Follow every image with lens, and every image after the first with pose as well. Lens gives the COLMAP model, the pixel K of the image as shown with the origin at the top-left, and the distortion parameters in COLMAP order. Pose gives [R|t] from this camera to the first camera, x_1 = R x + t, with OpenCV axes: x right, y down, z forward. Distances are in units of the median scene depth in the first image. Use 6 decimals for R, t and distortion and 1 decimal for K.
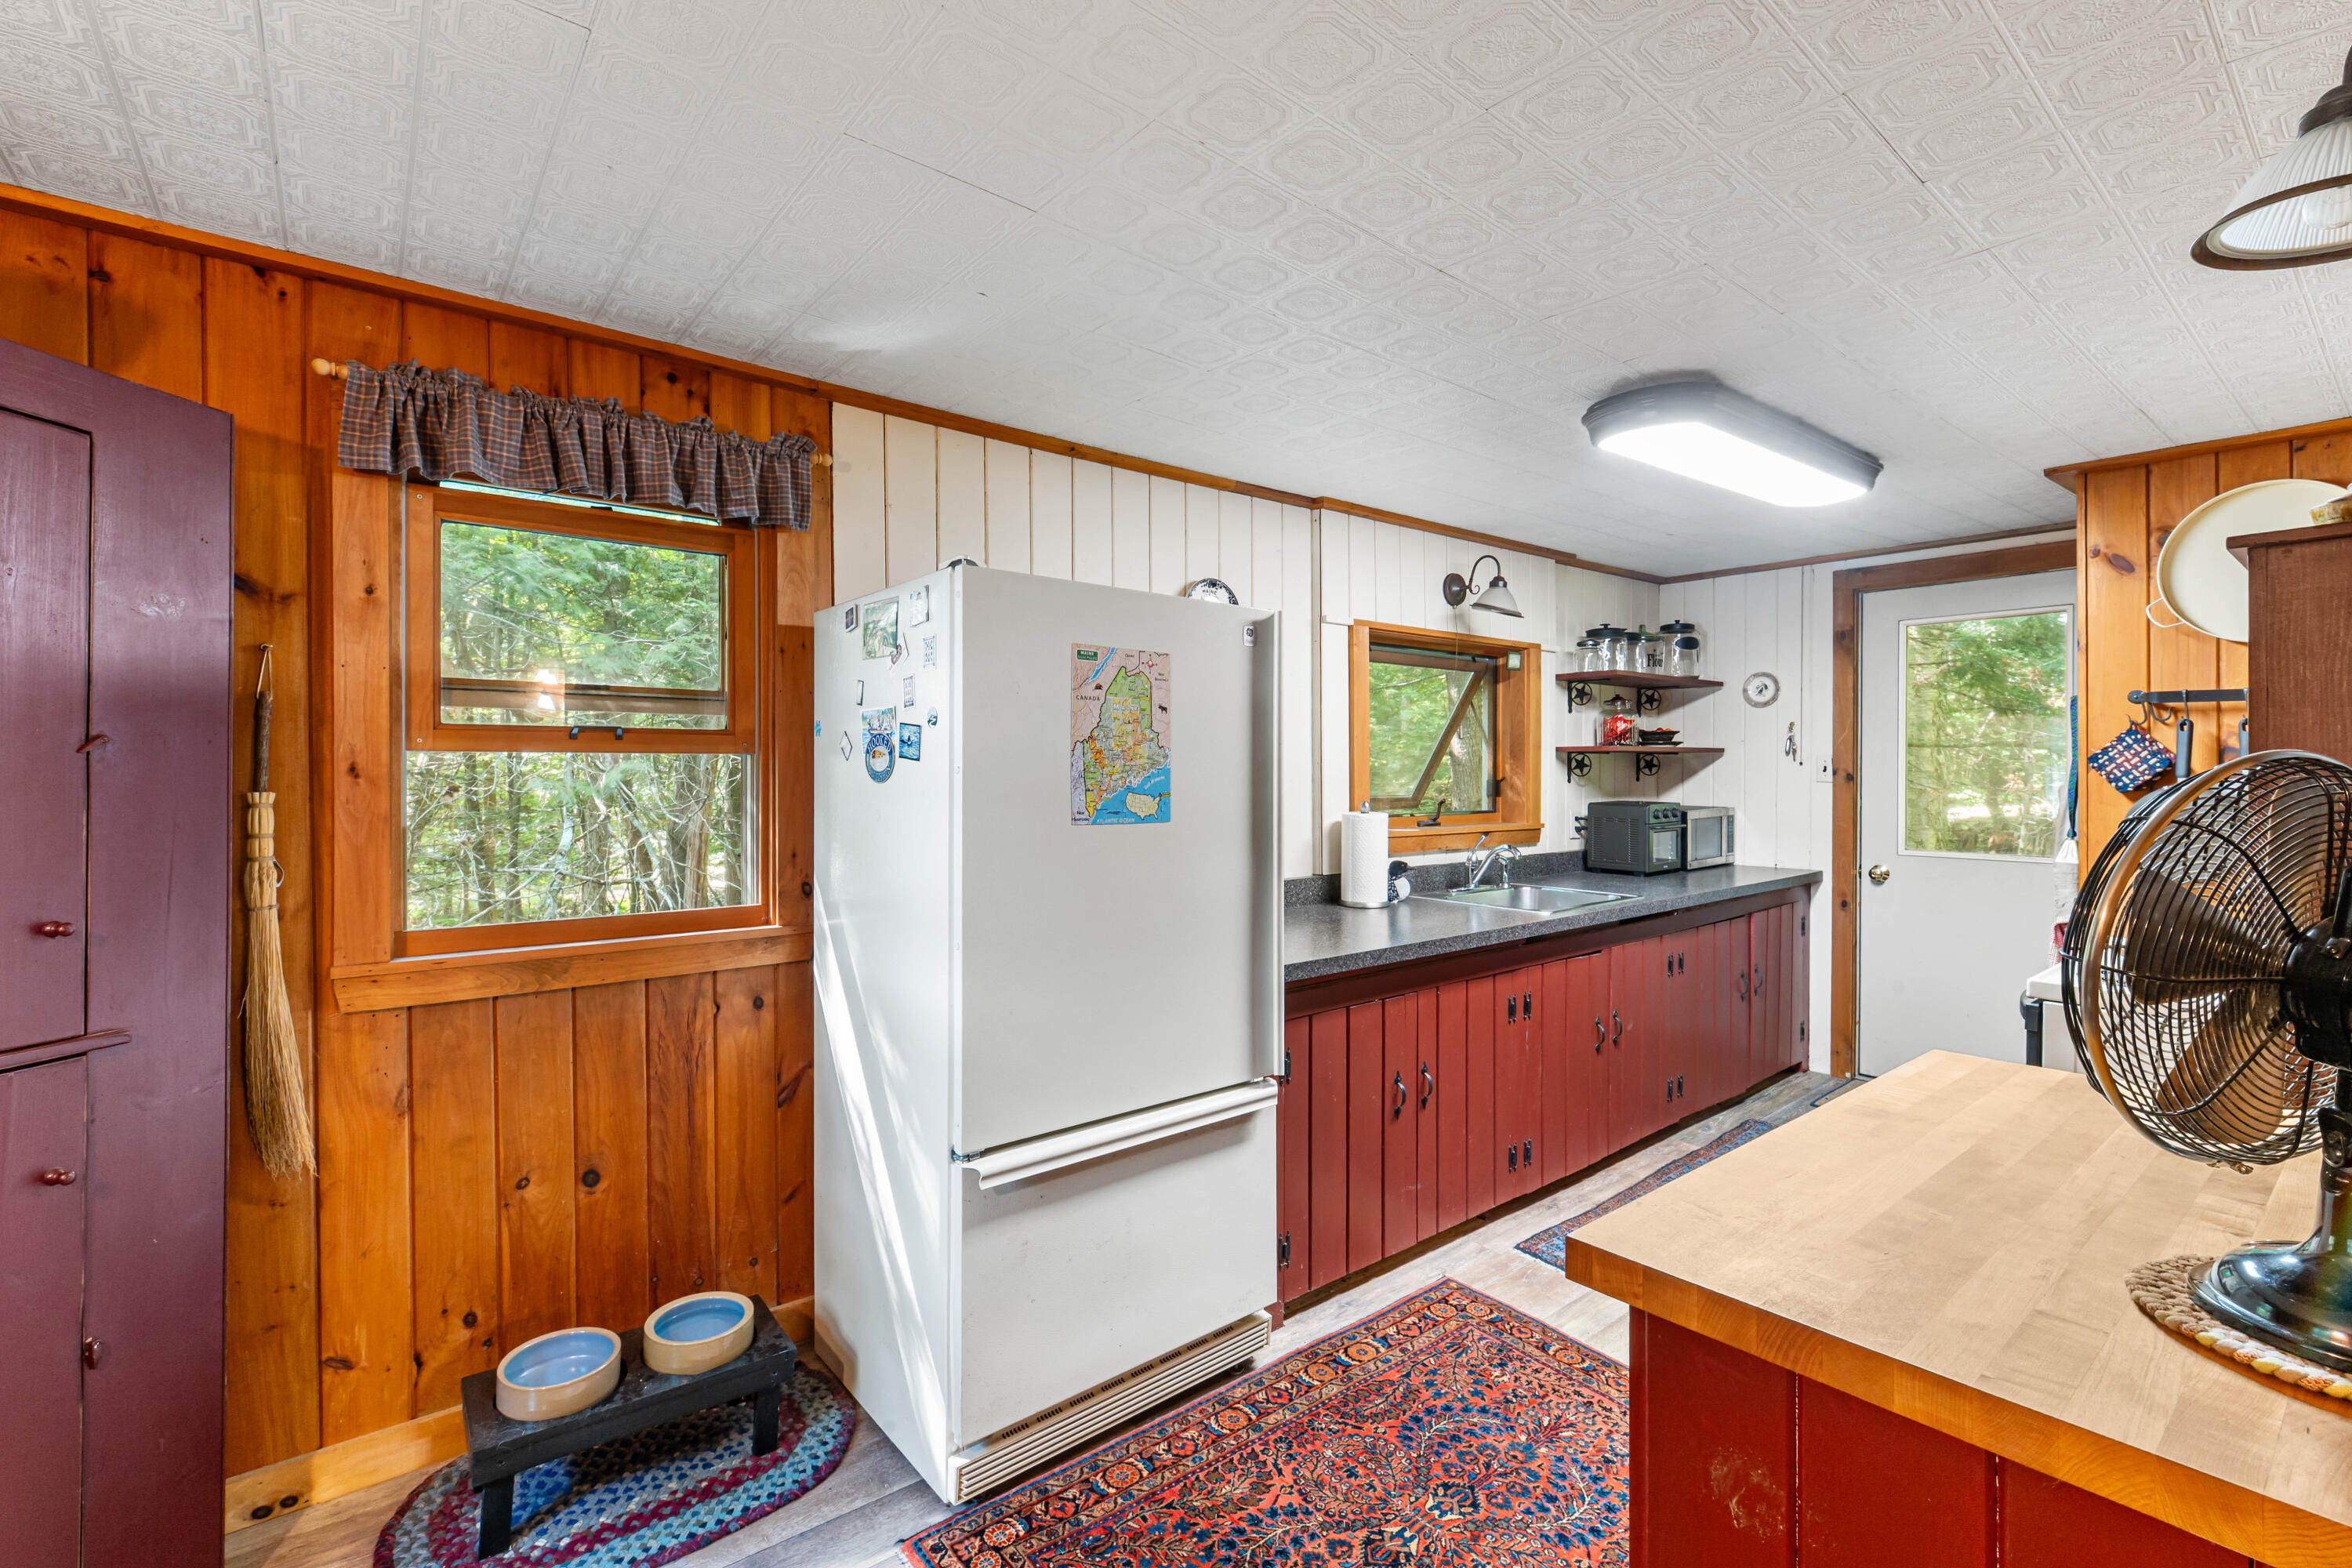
lens RADIAL K [[993.9, 0, 1187.8], [0, 993.9, 786.1], [0, 0, 1]] dist [-0.000092, -0.000522]
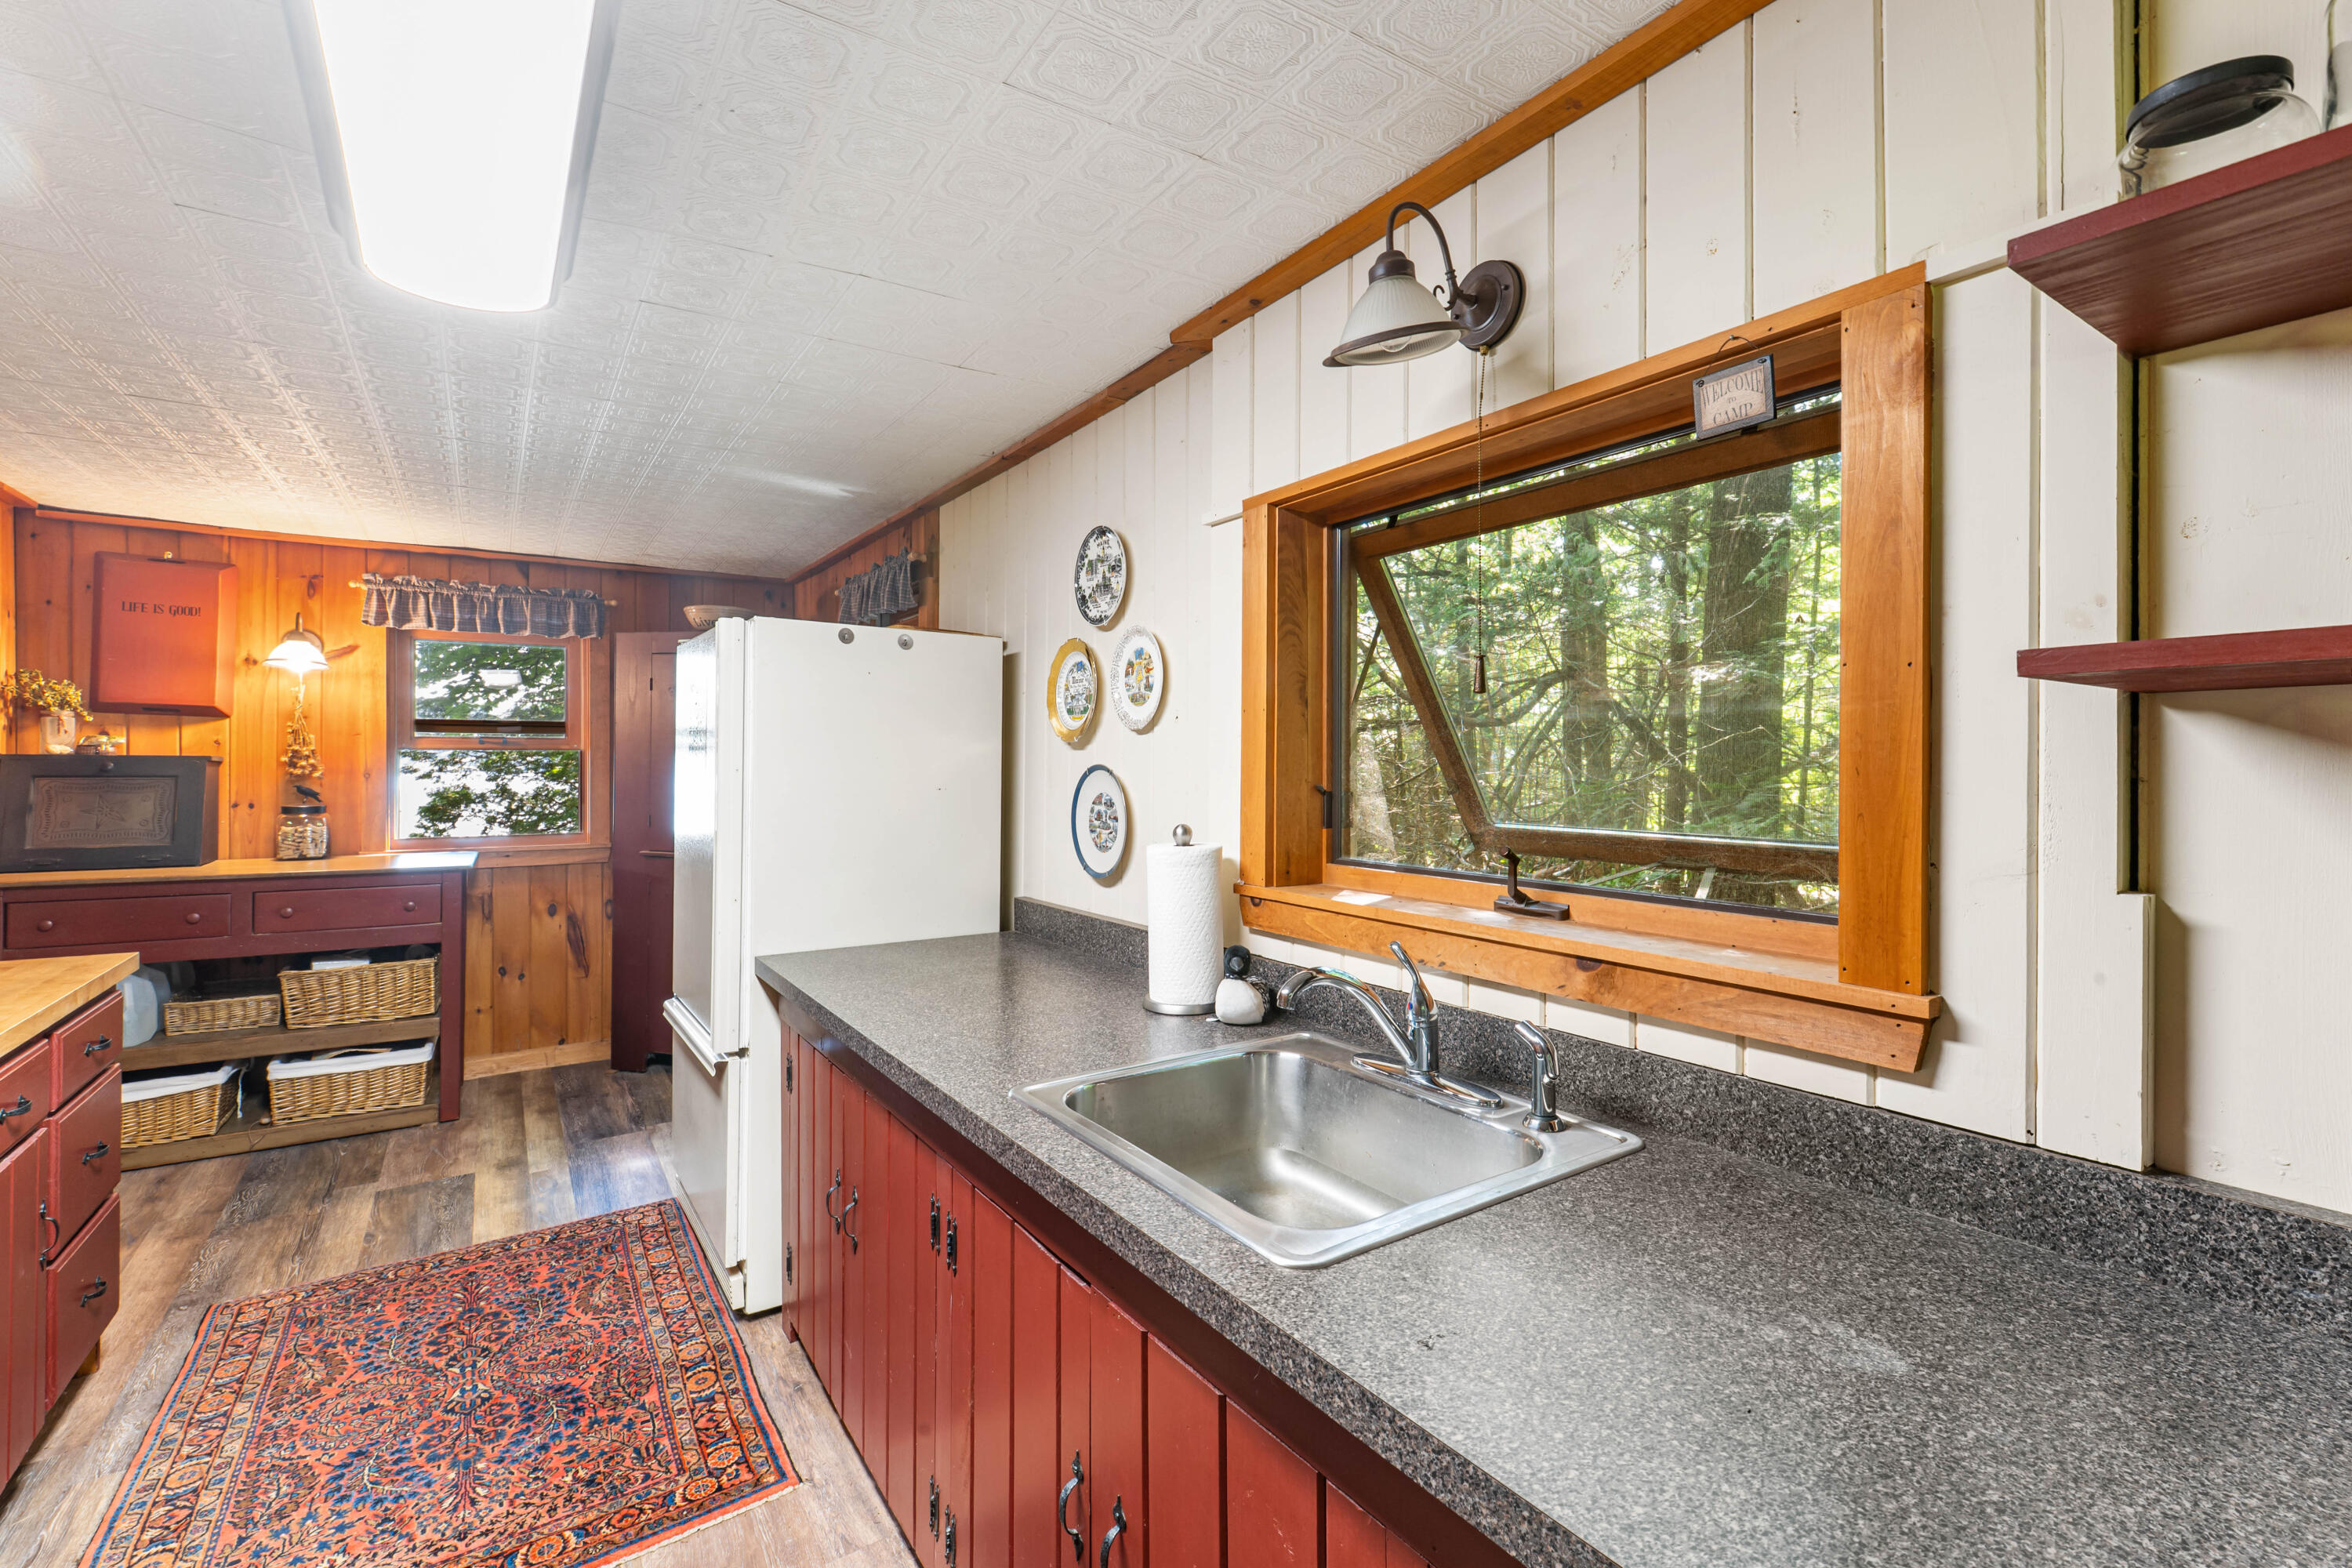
lens RADIAL K [[1028.4, 0, 1217.6], [0, 1028.4, 759.7], [0, 0, 1]] dist [-0.000438, -0.000600]
pose [[-0.053391, -0.000461, -0.998574, 1.289646], [-0.017620, 0.999845, 0.000481, -0.037181], [0.998418, 0.017620, -0.053390, 1.751932]]
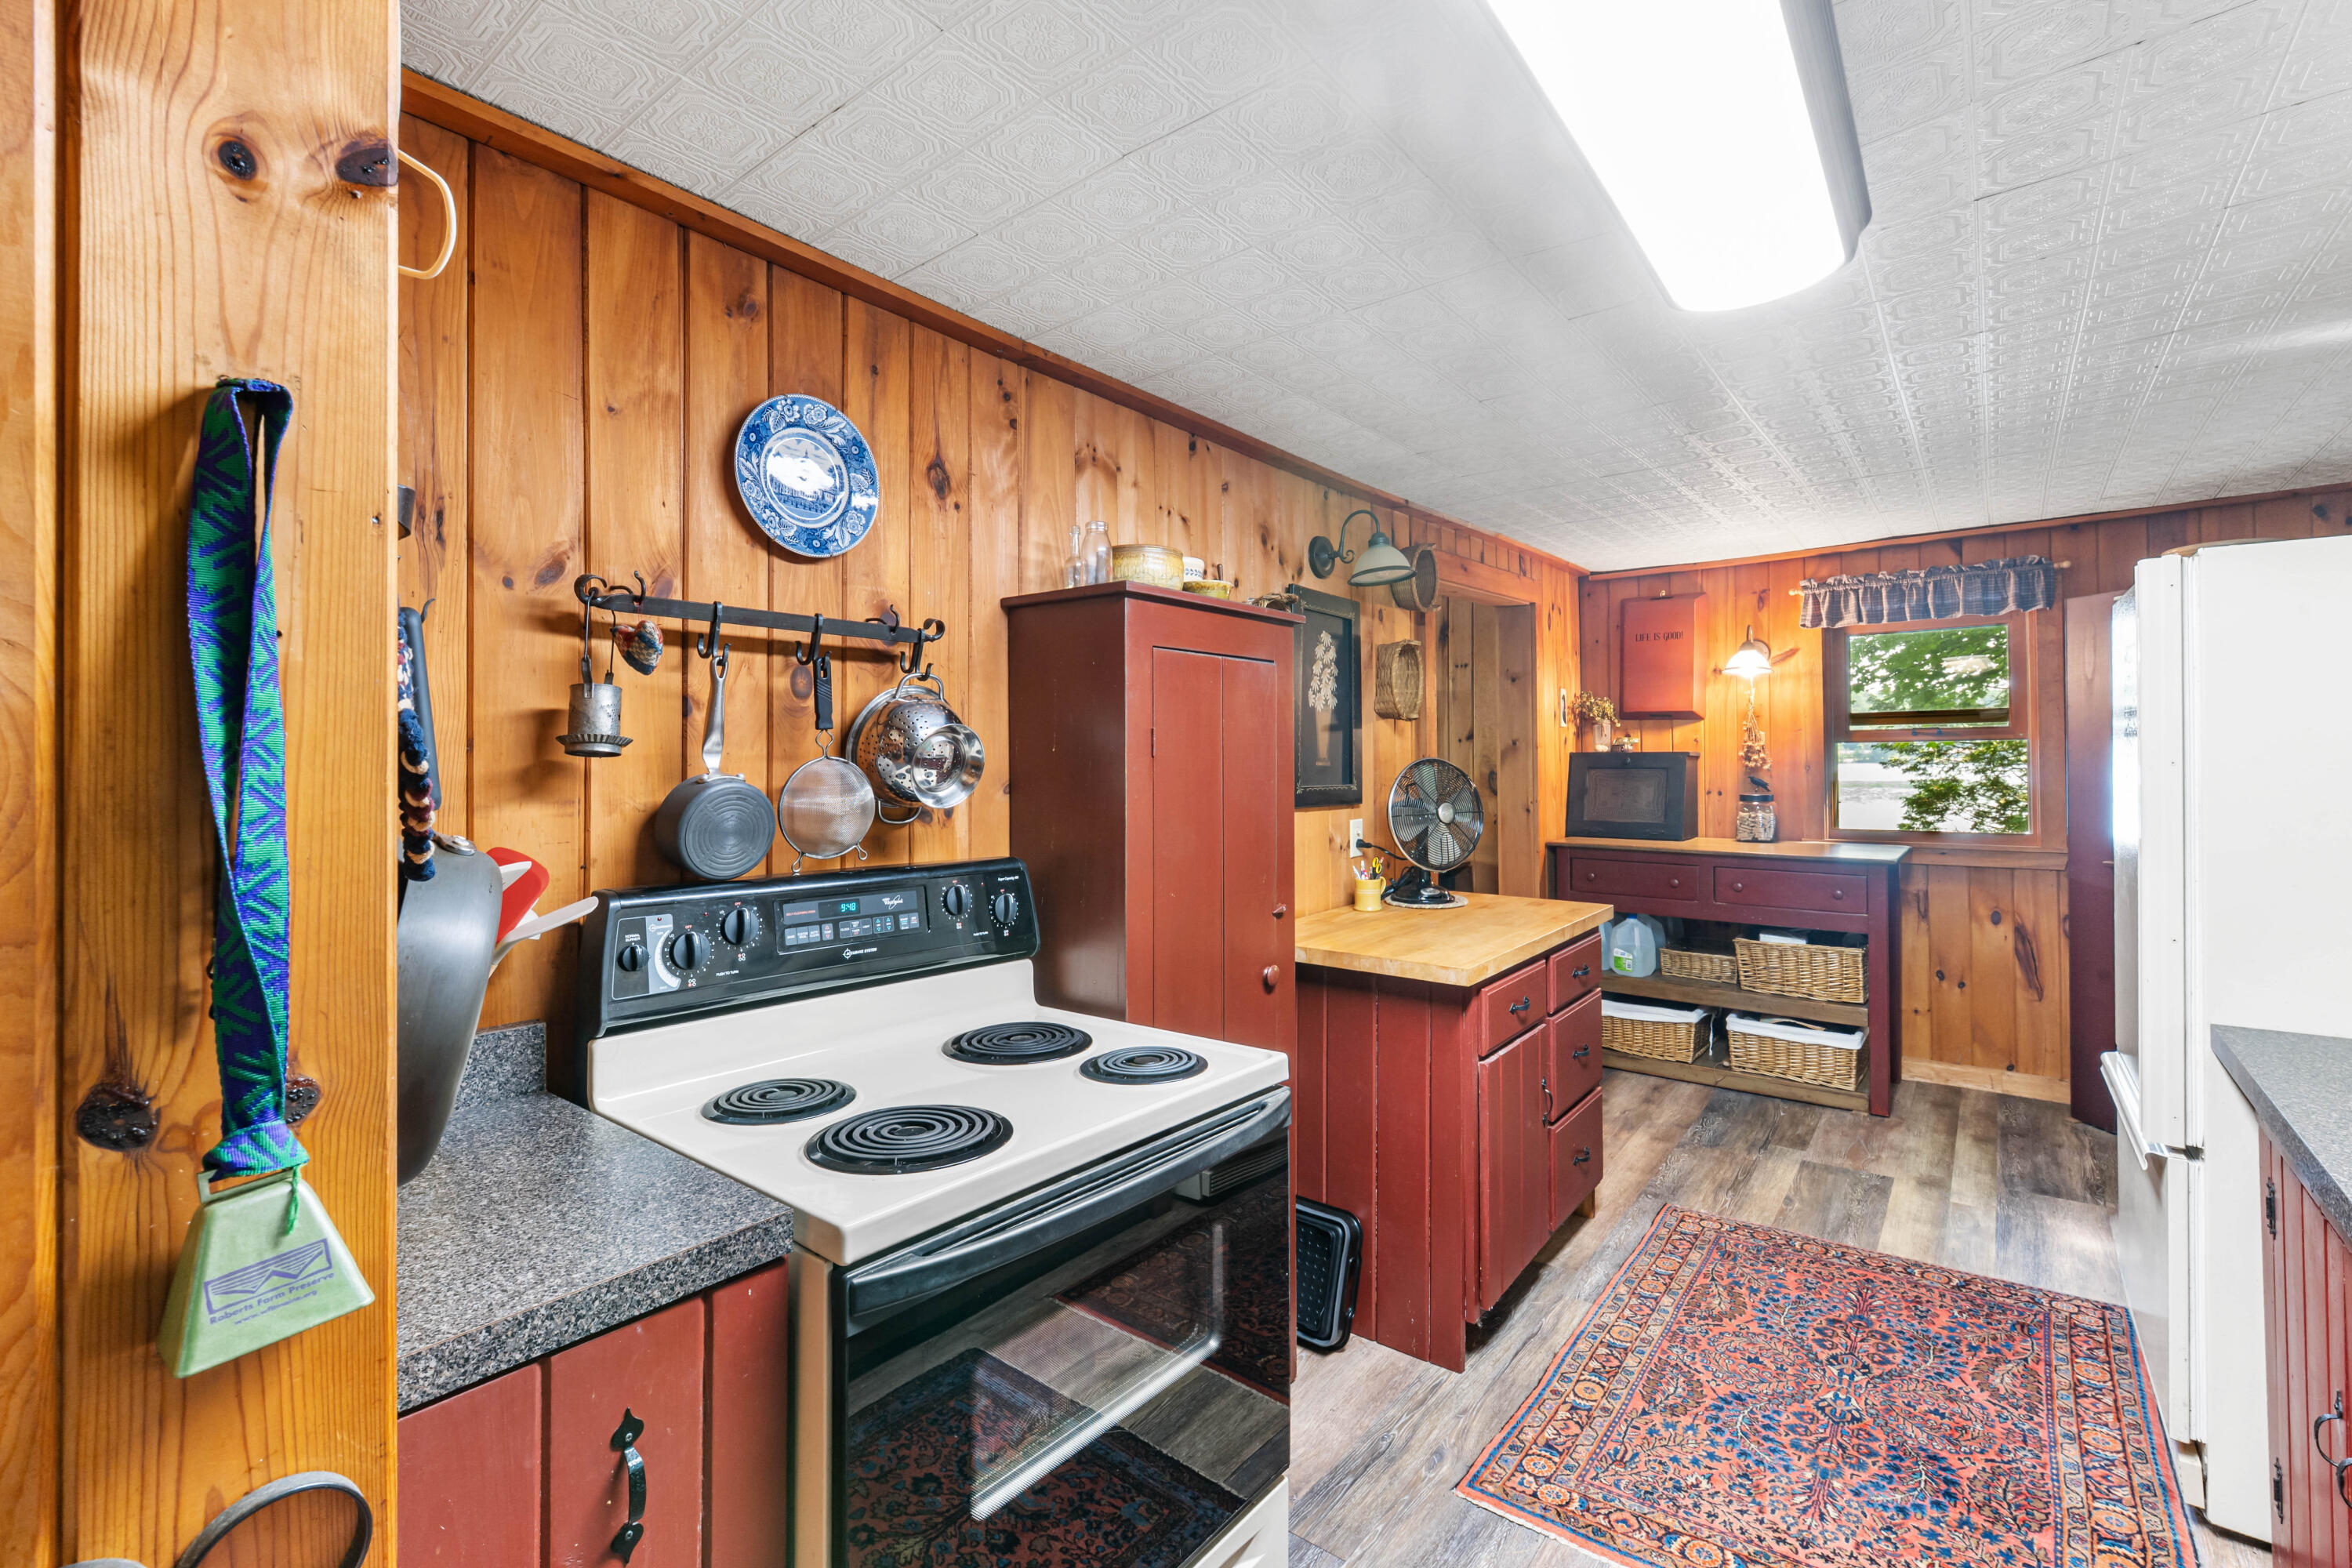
lens RADIAL K [[1026.7, 0, 1175.0], [0, 1026.7, 745.9], [0, 0, 1]] dist [-0.000472, -0.000709]
pose [[-0.975294, 0.009580, -0.220703, 1.142426], [0.009503, 0.999954, 0.001411, -0.037765], [0.220706, -0.000721, -0.975340, 1.796700]]
